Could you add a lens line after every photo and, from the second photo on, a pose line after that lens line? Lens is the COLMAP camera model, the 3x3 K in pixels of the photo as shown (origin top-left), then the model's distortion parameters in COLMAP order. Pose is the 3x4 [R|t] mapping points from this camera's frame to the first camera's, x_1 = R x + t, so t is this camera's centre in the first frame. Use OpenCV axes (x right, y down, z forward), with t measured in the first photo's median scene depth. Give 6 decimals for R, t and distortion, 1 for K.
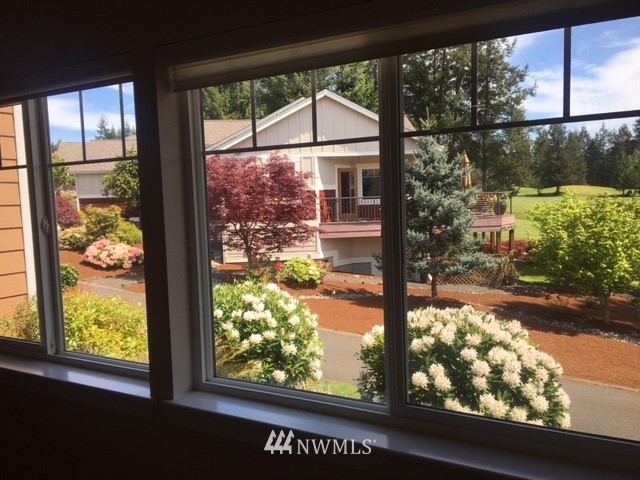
lens RADIAL K [[535.1, 0, 320.0], [0, 535.1, 240.0], [0, 0, 1]] dist [0.129385, -0.255575]
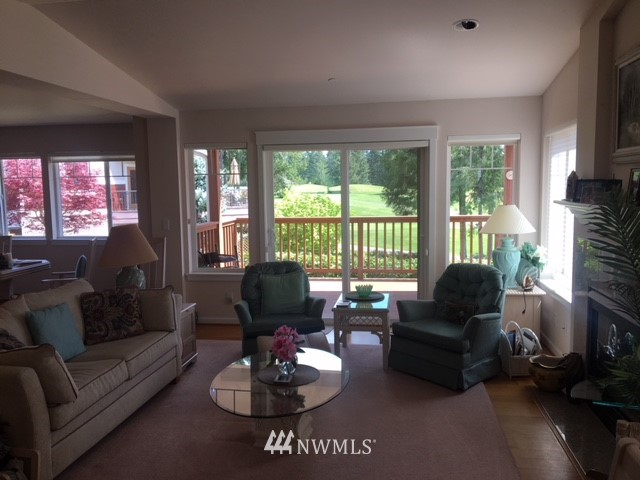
lens RADIAL K [[535.1, 0, 320.0], [0, 535.1, 240.0], [0, 0, 1]] dist [0.129385, -0.255575]
pose [[0.938512, -0.018347, 0.344758, 0.020165], [0.015376, 0.999817, 0.011352, 0.030825], [-0.344903, -0.005353, 0.938623, -0.373718]]
